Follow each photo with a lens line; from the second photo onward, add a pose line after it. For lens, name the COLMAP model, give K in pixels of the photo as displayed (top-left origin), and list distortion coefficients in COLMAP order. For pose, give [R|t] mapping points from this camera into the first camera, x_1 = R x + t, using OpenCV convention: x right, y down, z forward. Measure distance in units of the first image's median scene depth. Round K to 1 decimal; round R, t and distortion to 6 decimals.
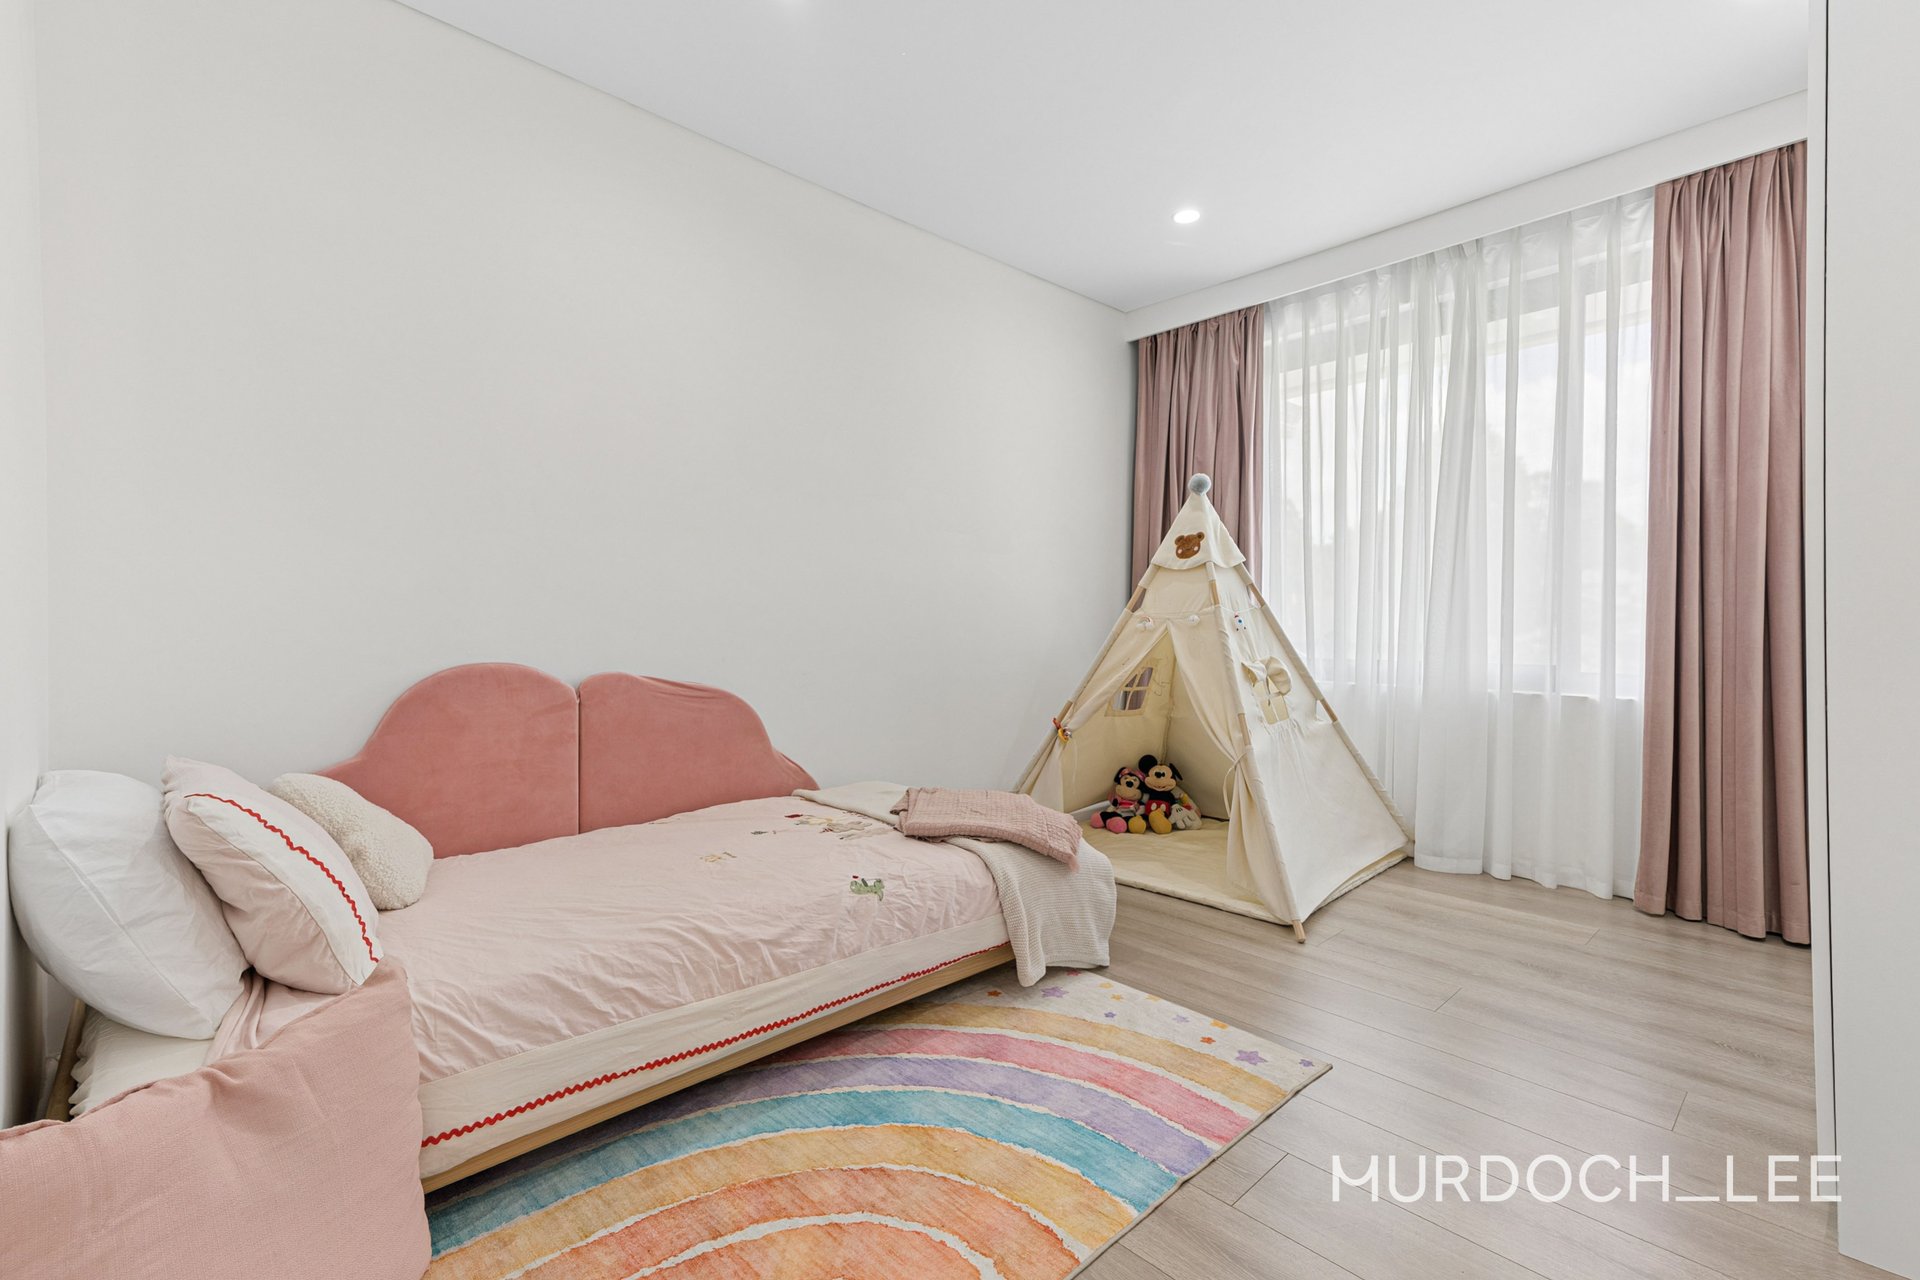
lens RADIAL K [[850.8, 0, 960.8], [0, 850.8, 629.3], [0, 0, 1]] dist [0.029206, 0.000307]
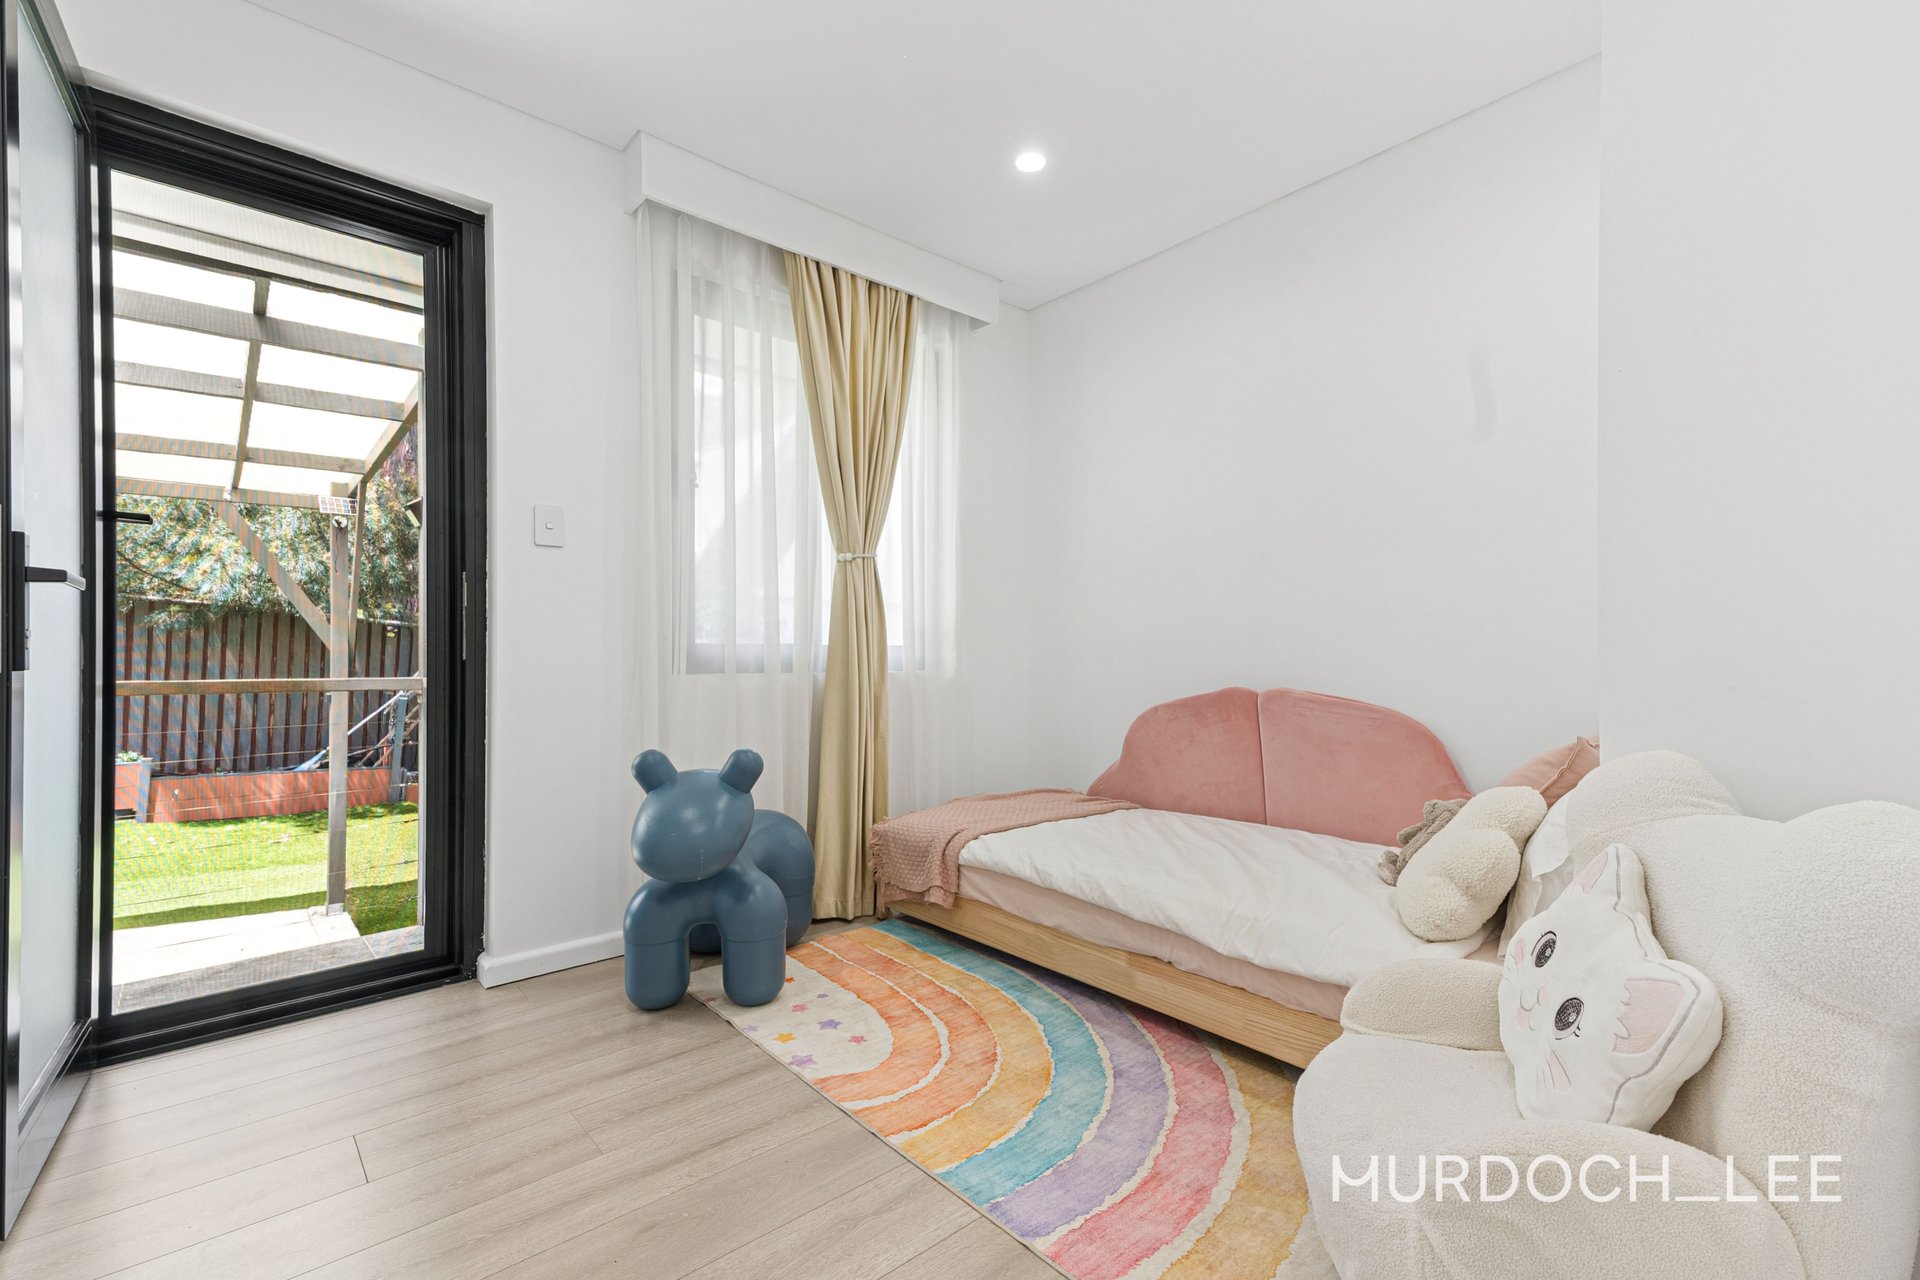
lens RADIAL K [[850.8, 0, 960.8], [0, 850.8, 629.3], [0, 0, 1]] dist [0.029206, 0.000307]
pose [[-0.019922, -0.006175, -0.999782, 1.185681], [-0.012847, 0.999900, -0.005920, -0.030946], [0.999719, 0.012726, -0.020000, 0.919578]]
